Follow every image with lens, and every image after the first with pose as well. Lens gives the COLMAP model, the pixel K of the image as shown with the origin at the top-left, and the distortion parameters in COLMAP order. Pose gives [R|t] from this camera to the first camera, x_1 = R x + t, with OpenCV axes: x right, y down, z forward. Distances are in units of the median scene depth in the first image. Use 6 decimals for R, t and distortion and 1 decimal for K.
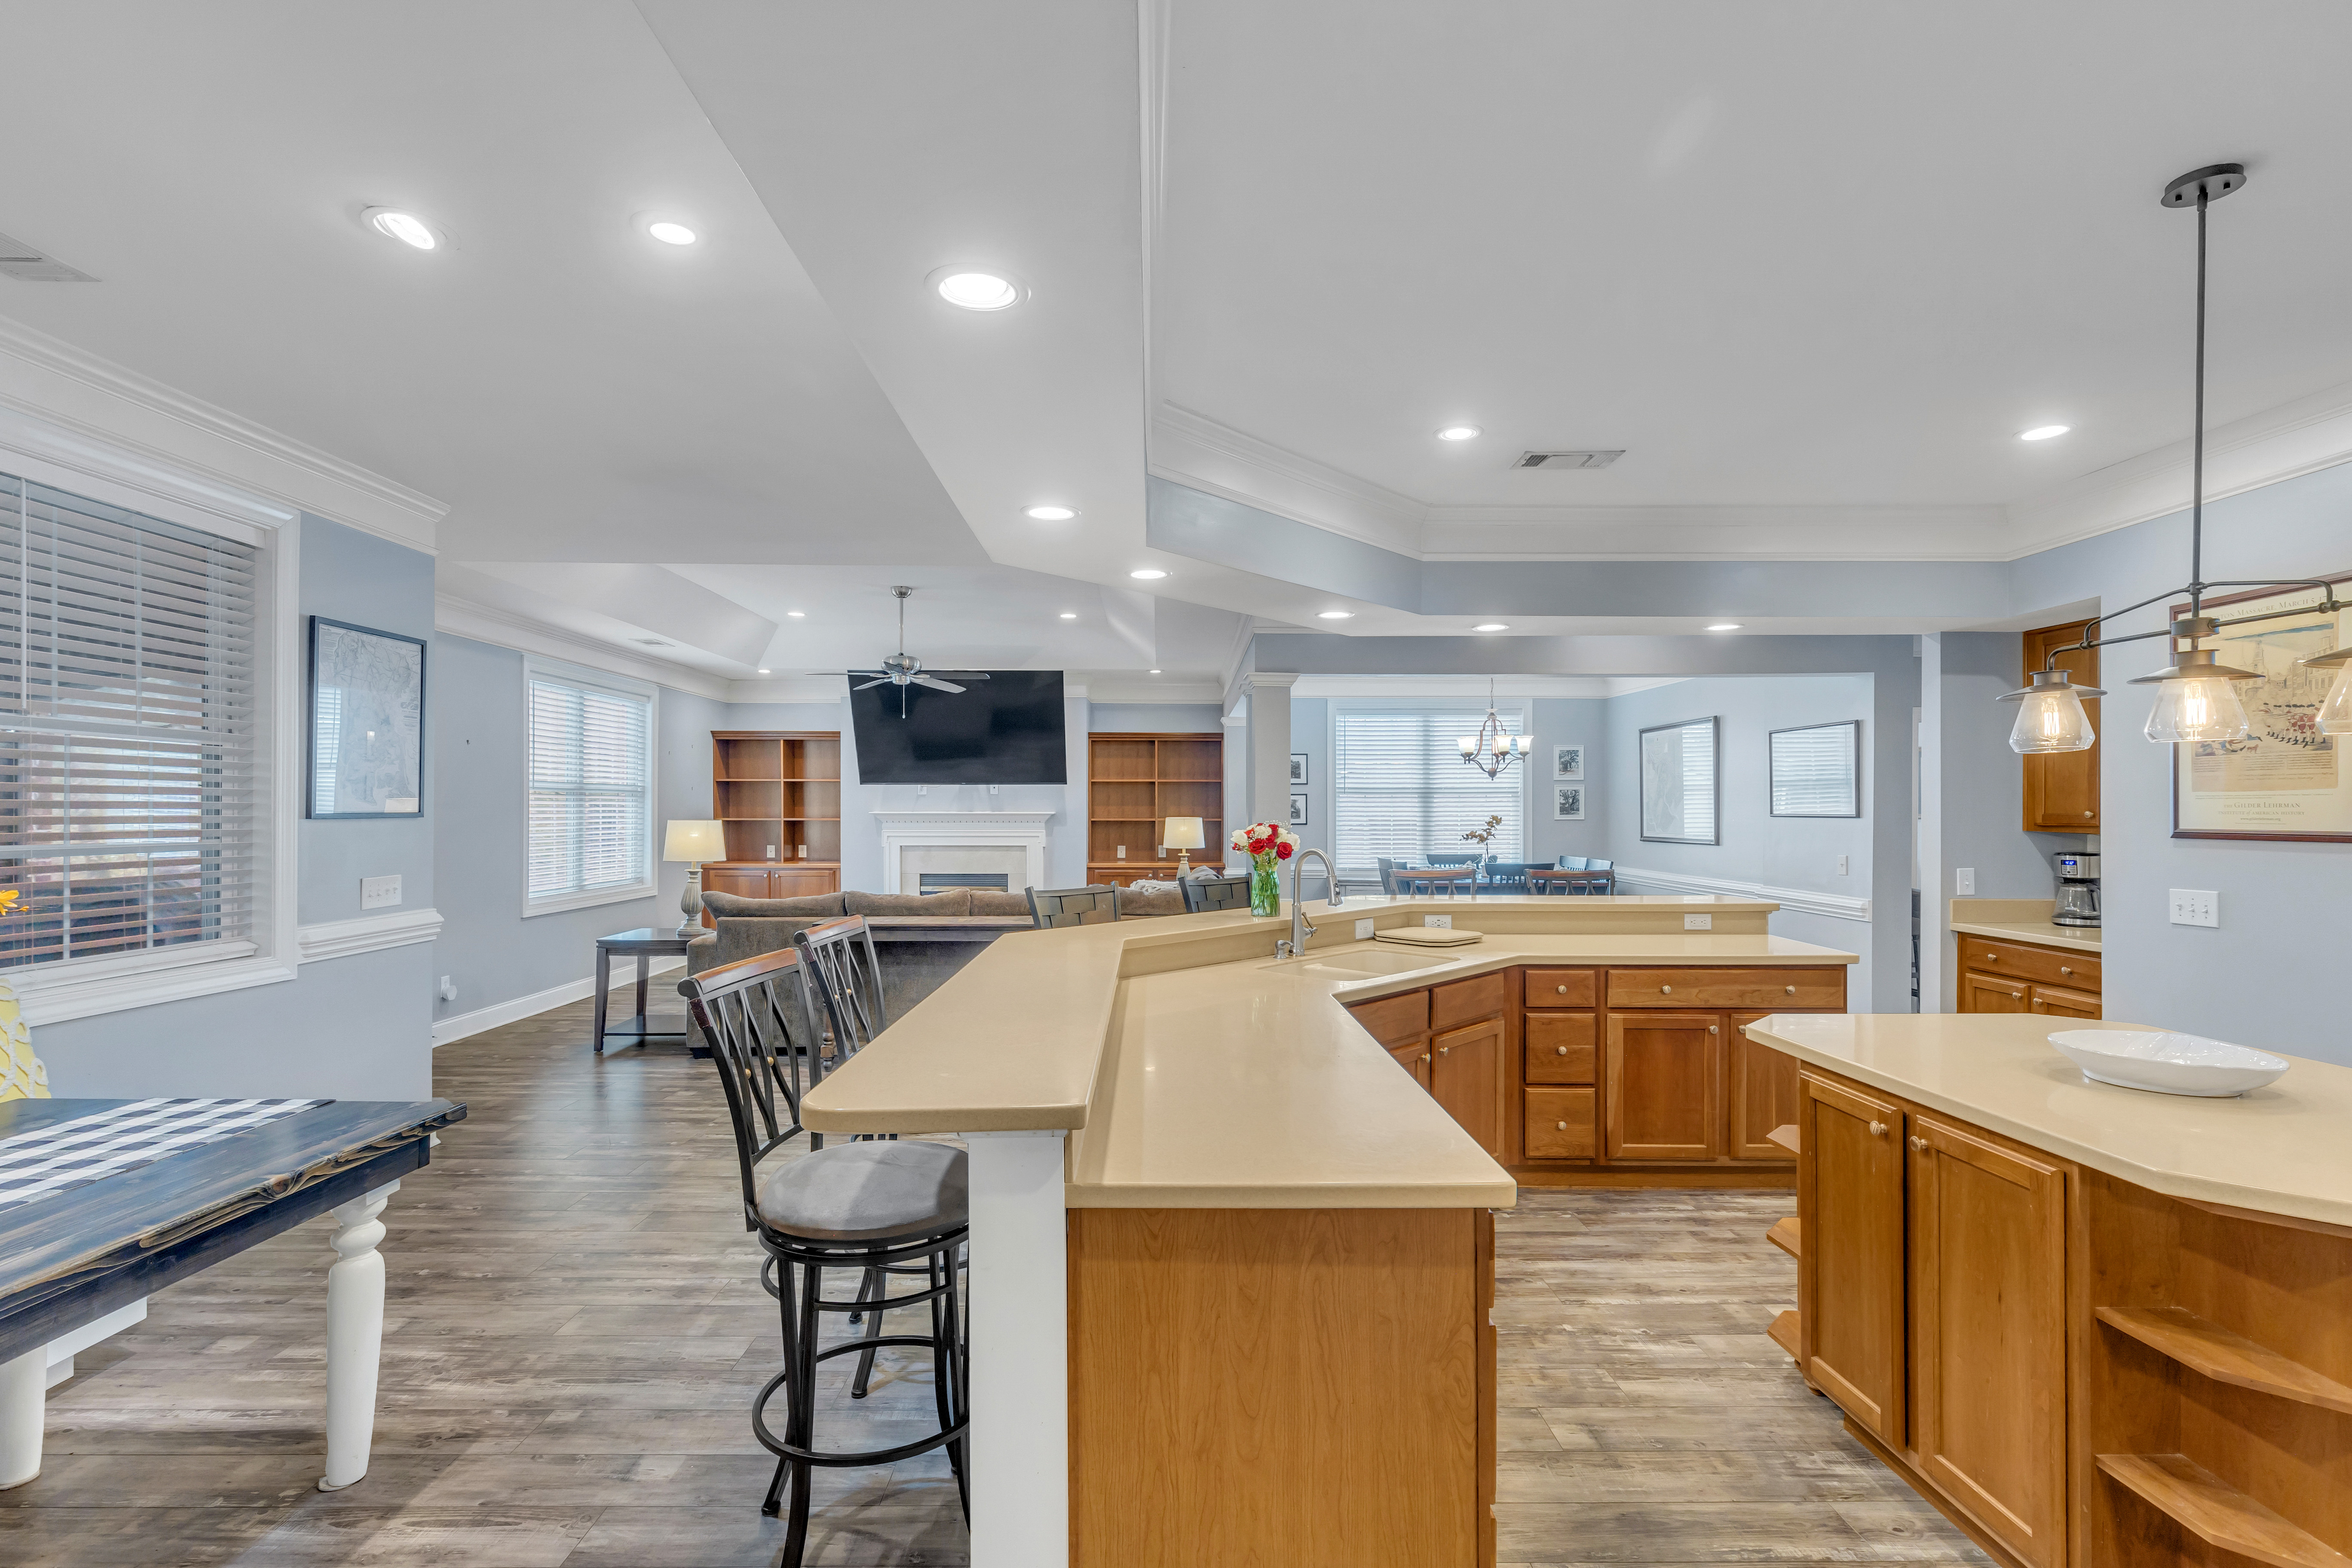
lens RADIAL K [[1063.4, 0, 1175.2], [0, 1063.4, 826.8], [0, 0, 1]] dist [0.002289, -0.001298]
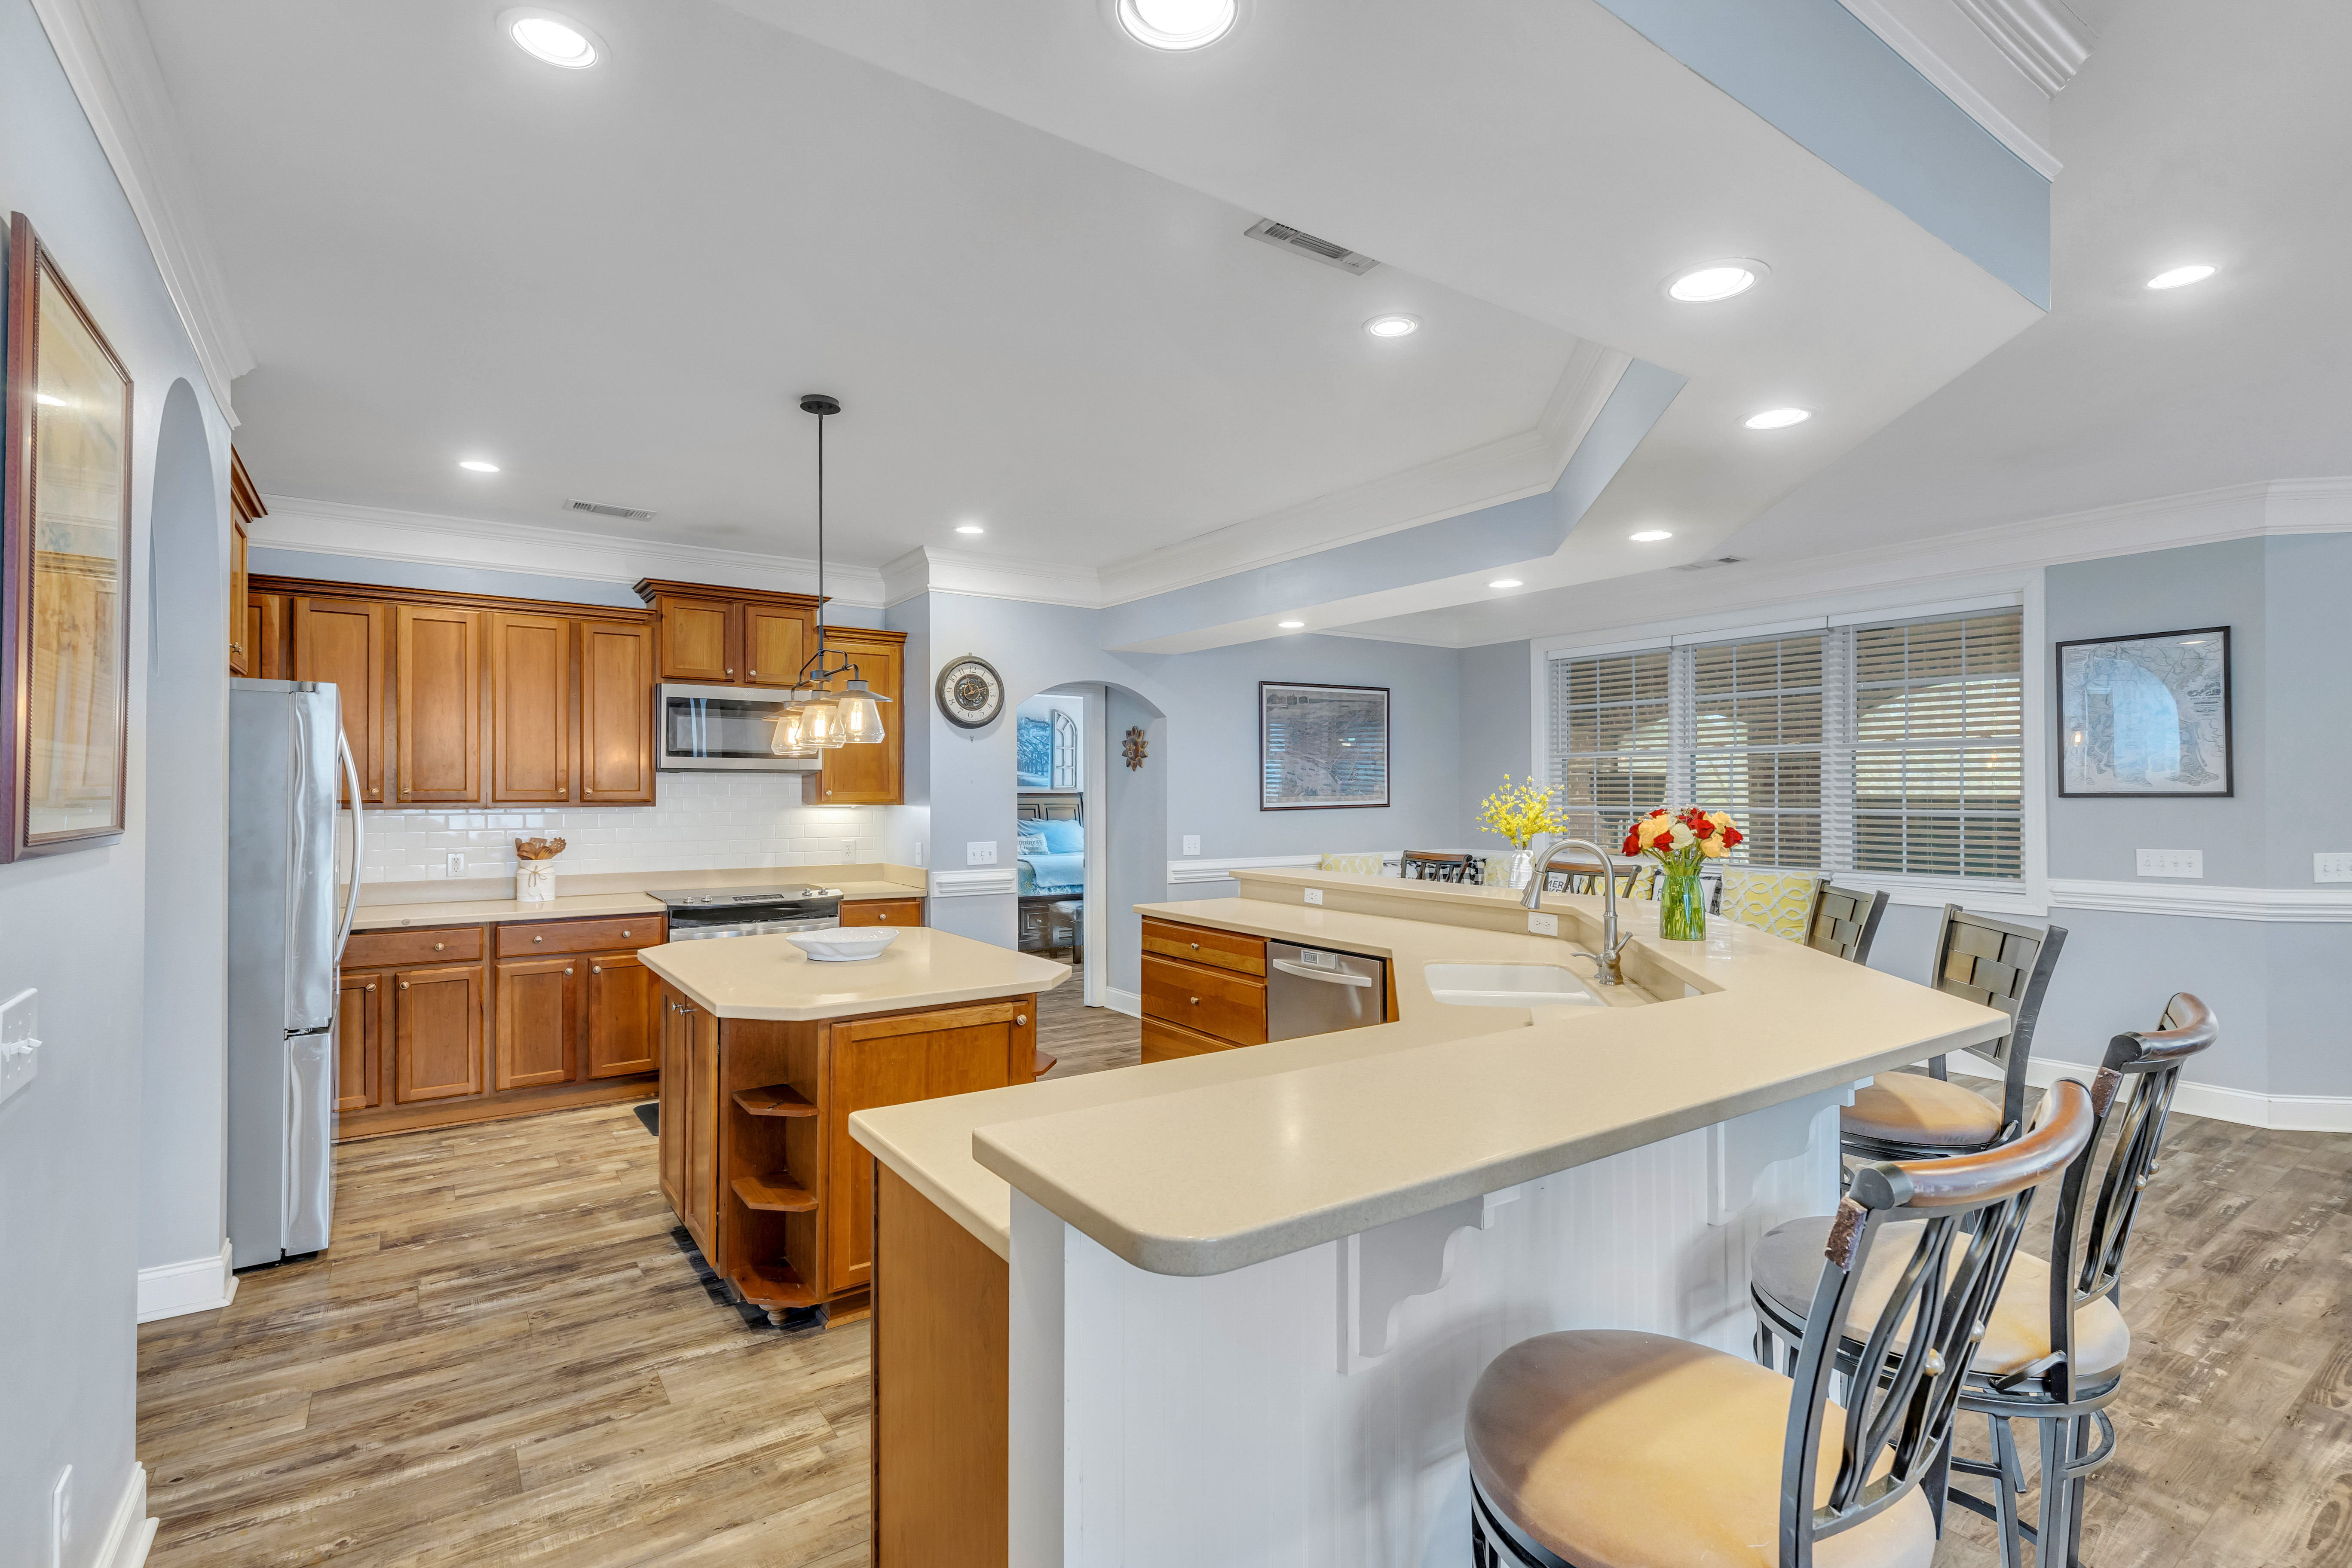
lens RADIAL K [[1063.4, 0, 1167.1], [0, 1063.4, 785.3], [0, 0, 1]] dist [0.002289, -0.001298]
pose [[-0.833383, -0.005530, -0.552668, 0.708503], [-0.010333, 0.999931, 0.005577, -0.016197], [0.552600, 0.010359, -0.833383, 1.297472]]
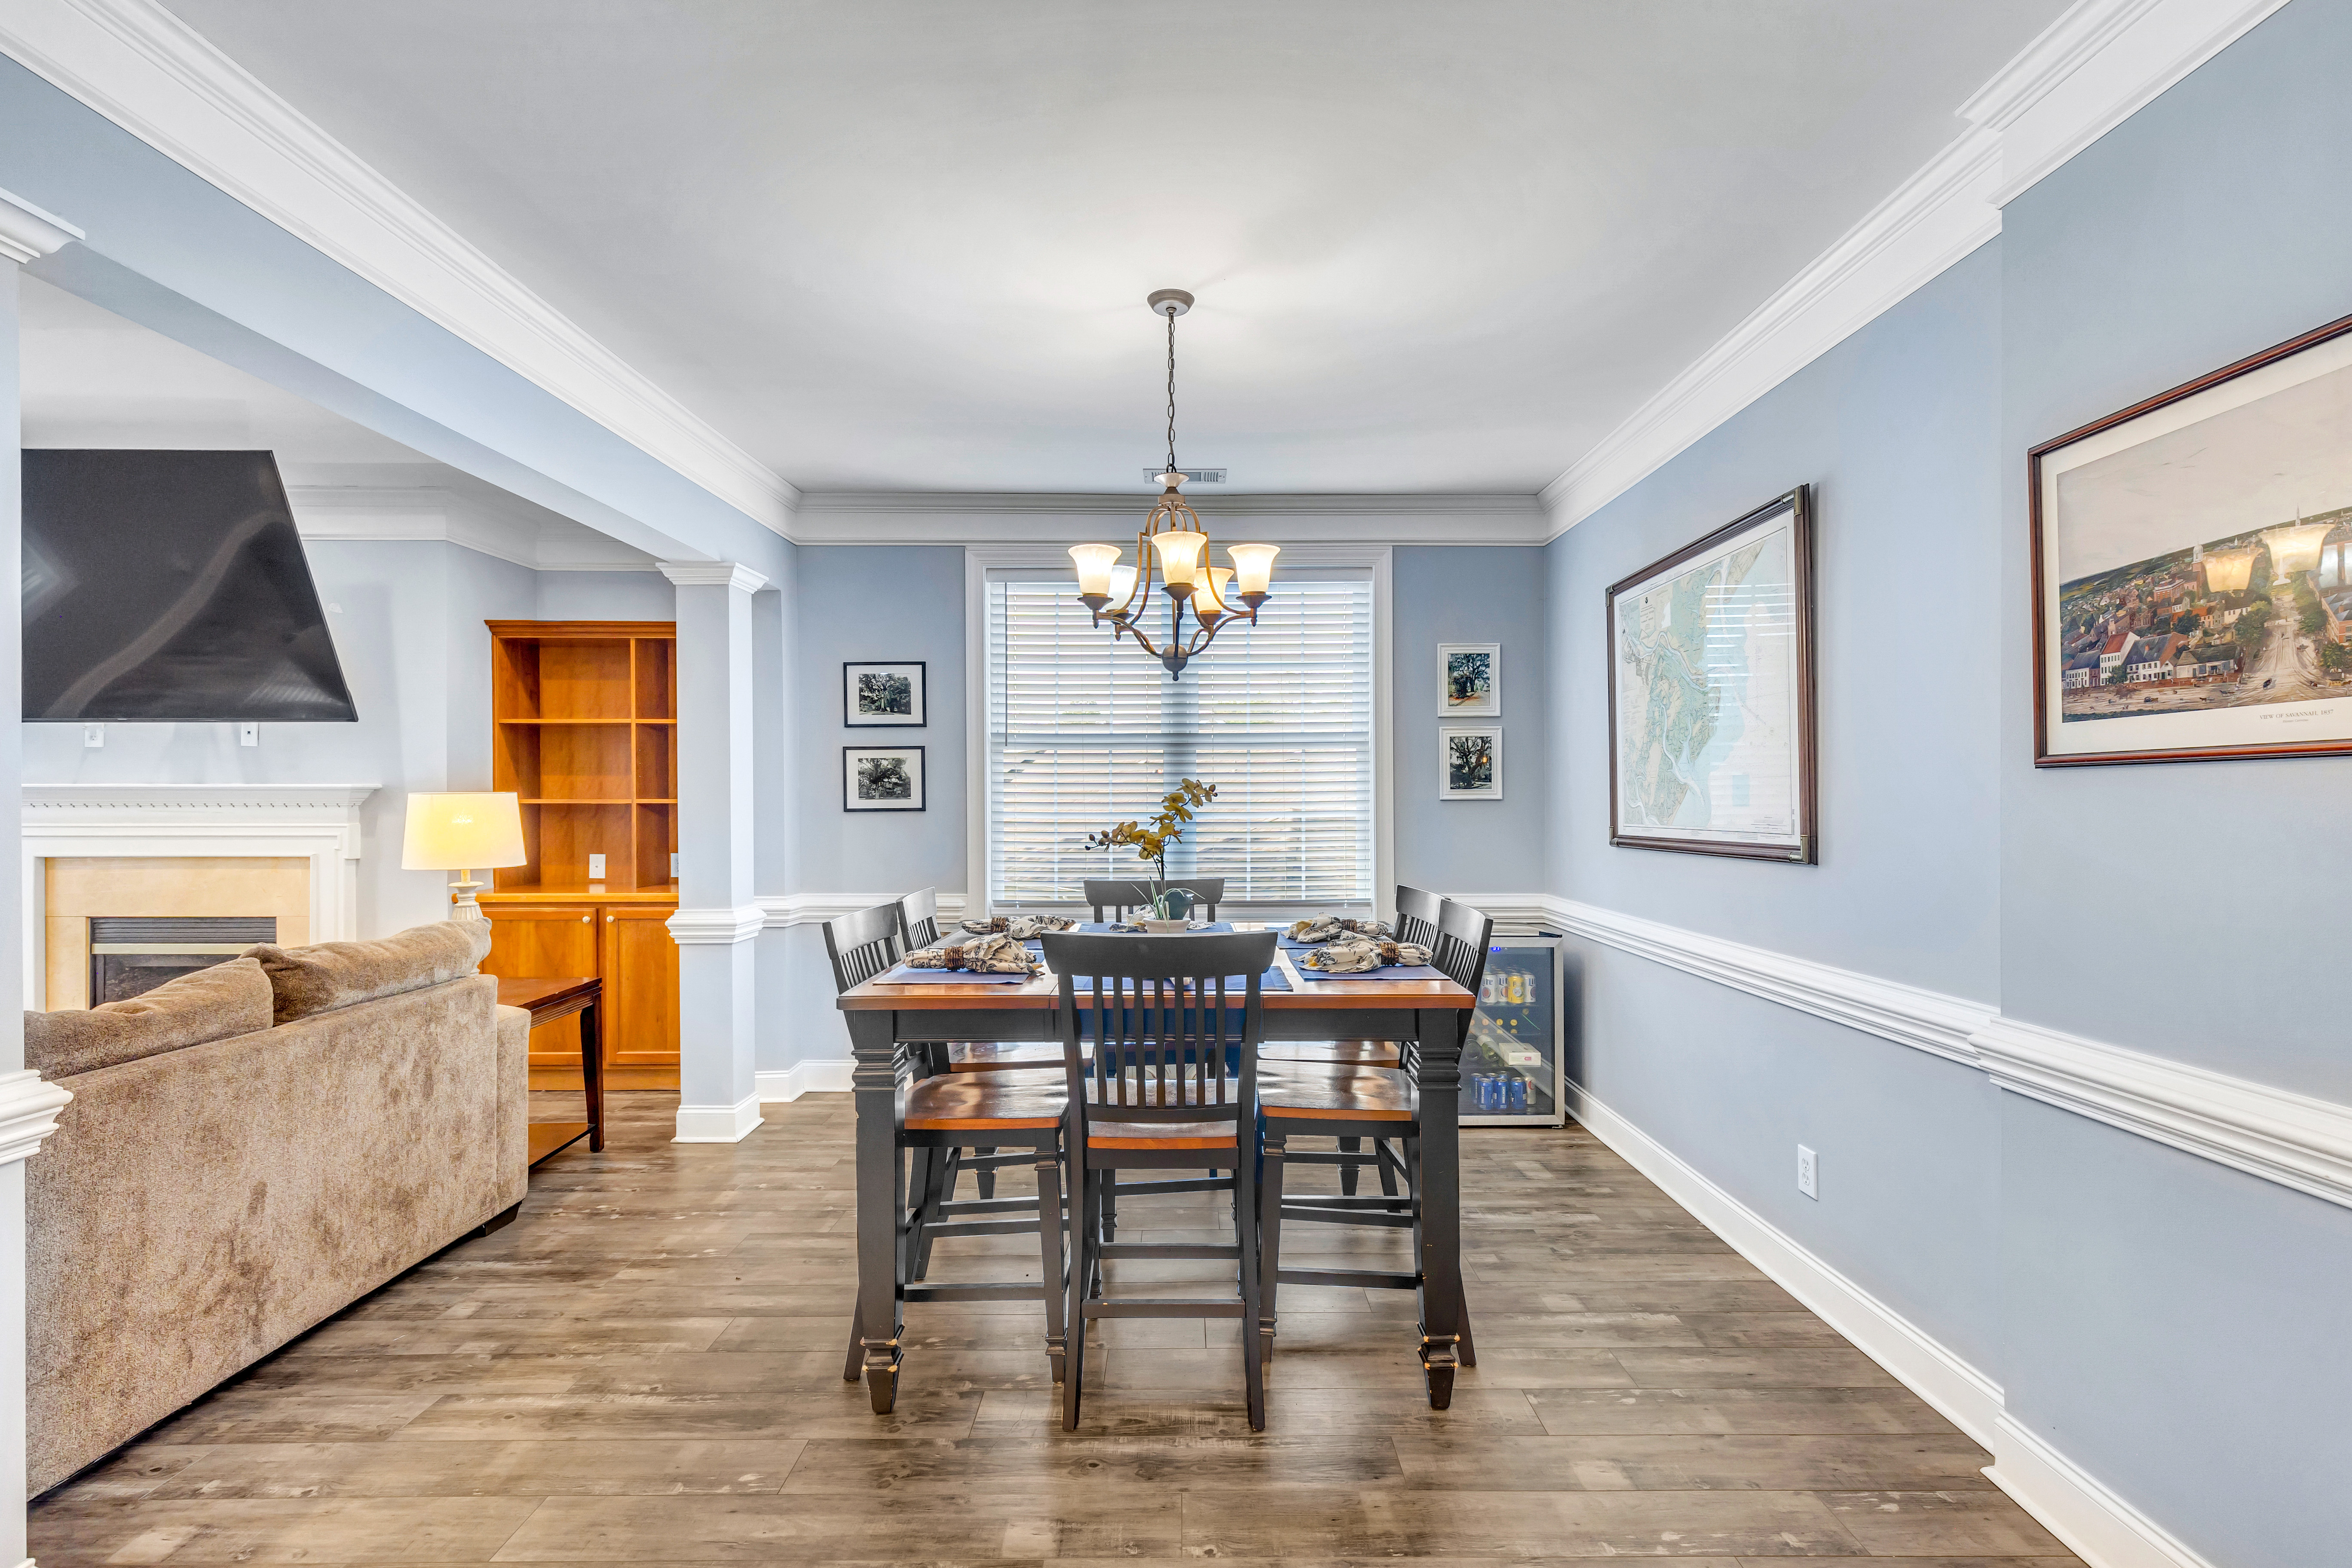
lens RADIAL K [[1063.4, 0, 1190.9], [0, 1063.4, 788.8], [0, 0, 1]] dist [0.002289, -0.001298]
pose [[0.999994, -0.001427, 0.003059, 0.565820], [0.001519, 0.999537, -0.030389, 0.006468], [-0.003014, 0.030394, 0.999533, 1.217002]]
